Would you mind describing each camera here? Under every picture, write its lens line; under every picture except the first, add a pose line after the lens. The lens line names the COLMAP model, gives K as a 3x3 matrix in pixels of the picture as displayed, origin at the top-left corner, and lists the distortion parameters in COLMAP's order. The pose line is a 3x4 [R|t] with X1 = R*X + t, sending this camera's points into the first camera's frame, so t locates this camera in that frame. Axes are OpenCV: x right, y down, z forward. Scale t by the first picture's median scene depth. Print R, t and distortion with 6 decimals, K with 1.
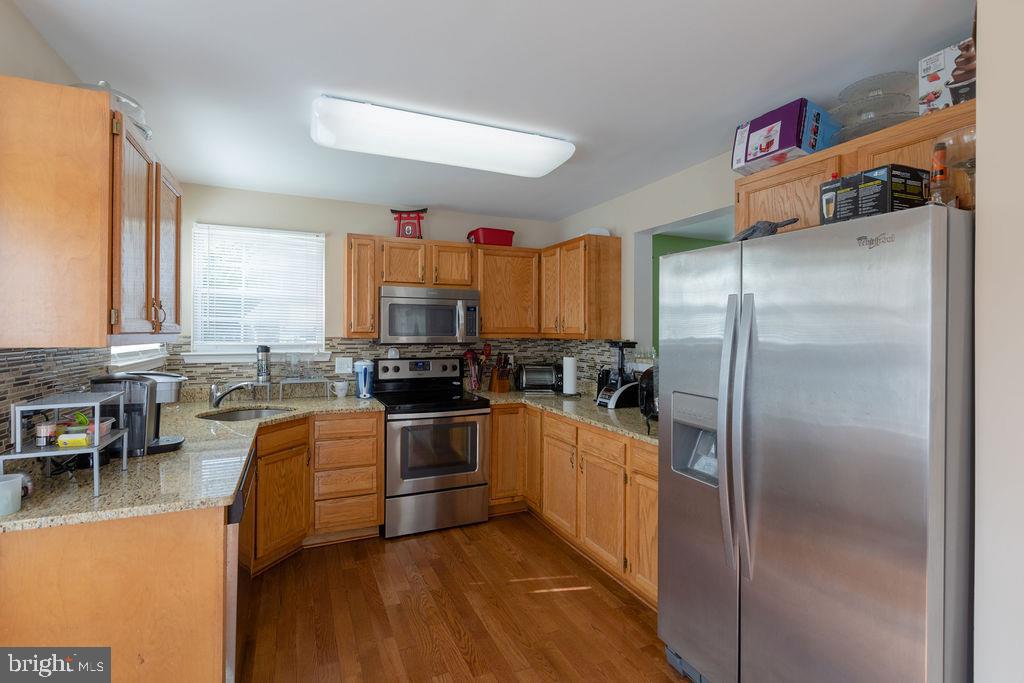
lens RADIAL K [[475.9, 0, 510.8], [0, 475.9, 333.4], [0, 0, 1]] dist [0.001195, 0.000470]
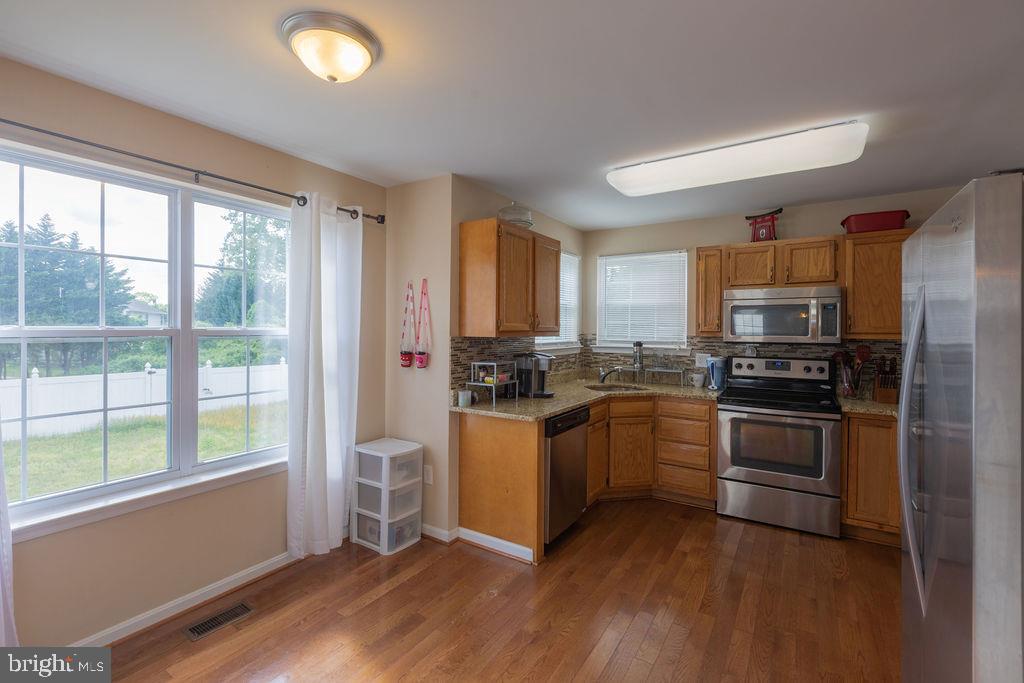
lens RADIAL K [[471.0, 0, 471.5], [0, 471.0, 332.0], [0, 0, 1]] dist [0.000372, 0.000019]
pose [[0.506340, 0.002866, -0.862329, 0.367320], [-0.005403, 0.999985, 0.000150, 0.001310], [0.862317, 0.004583, 0.506348, -0.068175]]
